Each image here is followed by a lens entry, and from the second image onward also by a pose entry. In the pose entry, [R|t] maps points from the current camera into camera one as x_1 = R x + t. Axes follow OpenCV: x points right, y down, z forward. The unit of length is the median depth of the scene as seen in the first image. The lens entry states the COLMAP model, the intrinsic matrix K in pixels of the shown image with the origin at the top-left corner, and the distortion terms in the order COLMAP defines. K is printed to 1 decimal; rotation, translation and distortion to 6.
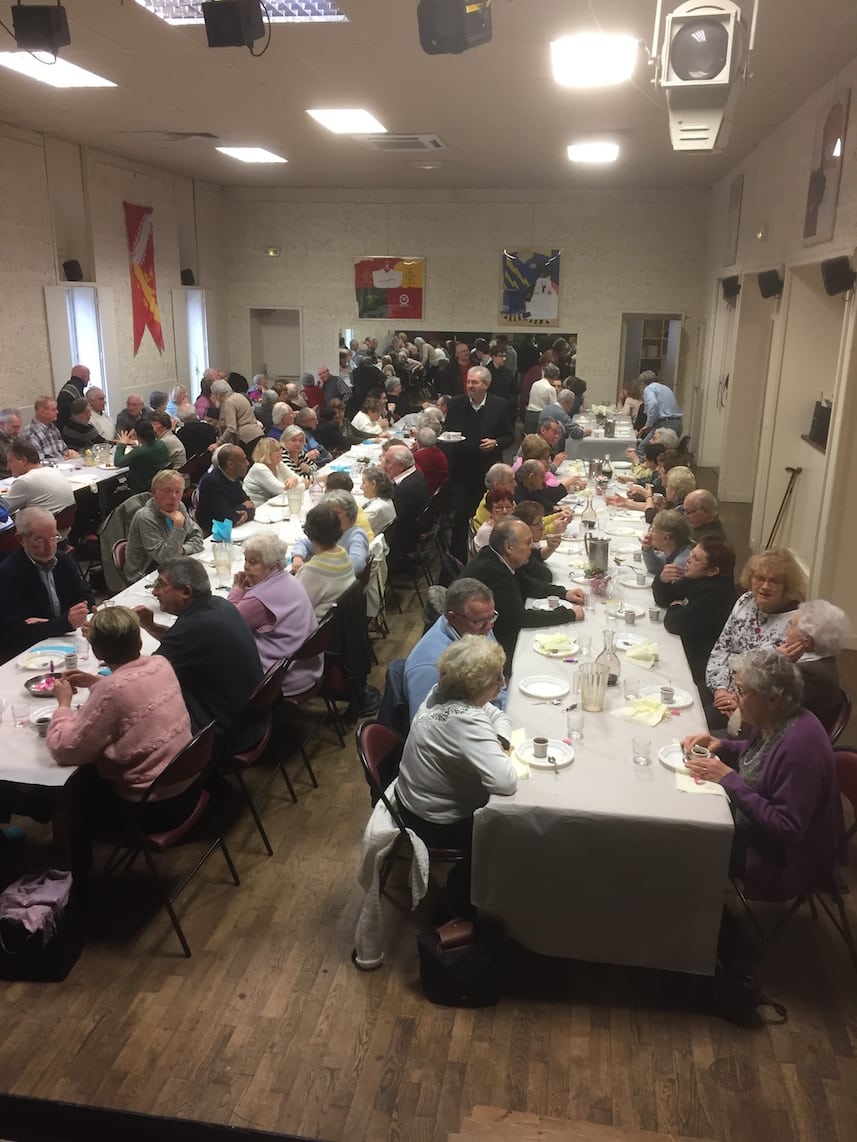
lens RADIAL K [[944.6, 0, 424.8], [0, 944.6, 570.3], [0, 0, 1]] dist [0.052698, -0.034505]
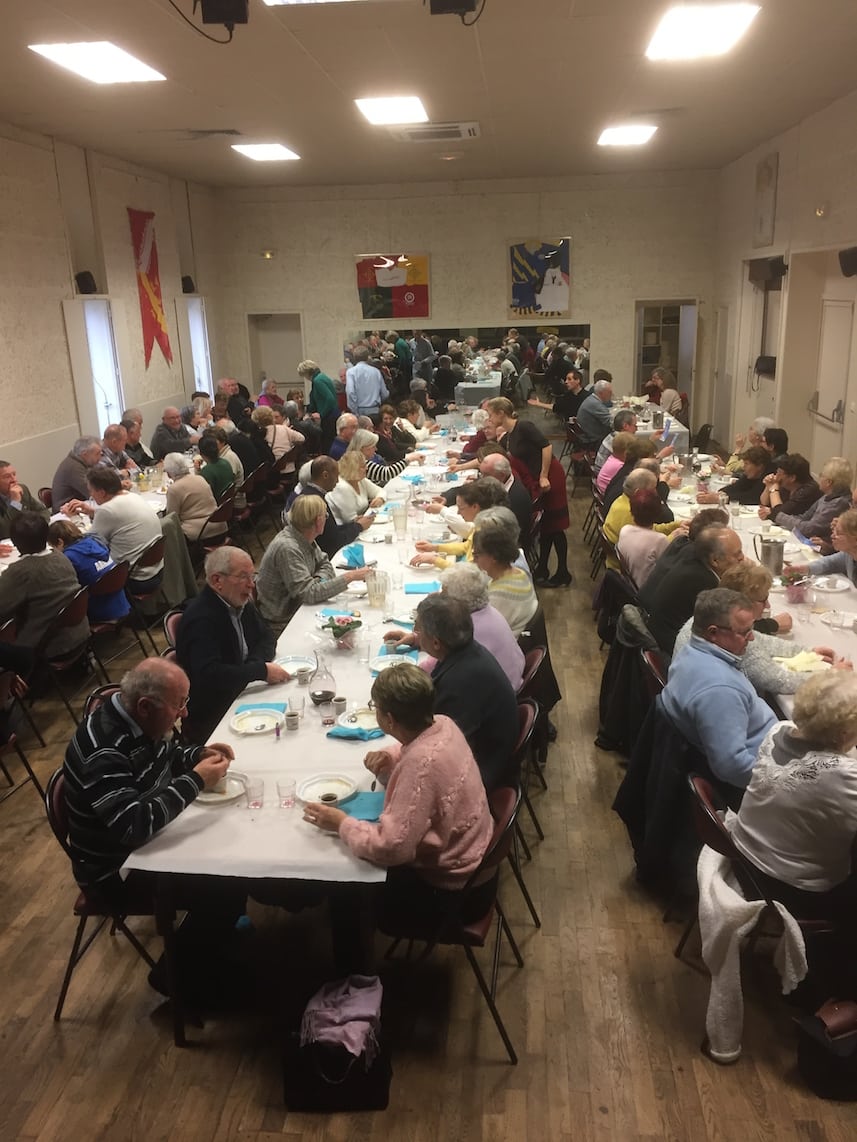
lens RADIAL K [[944.6, 0, 433.1], [0, 944.6, 575.2], [0, 0, 1]] dist [0.052698, -0.034505]
pose [[0.996578, -0.062159, 0.054488, -0.105169], [0.061724, 0.998047, 0.009626, -0.015269], [-0.054980, -0.006230, 0.998468, 0.043502]]
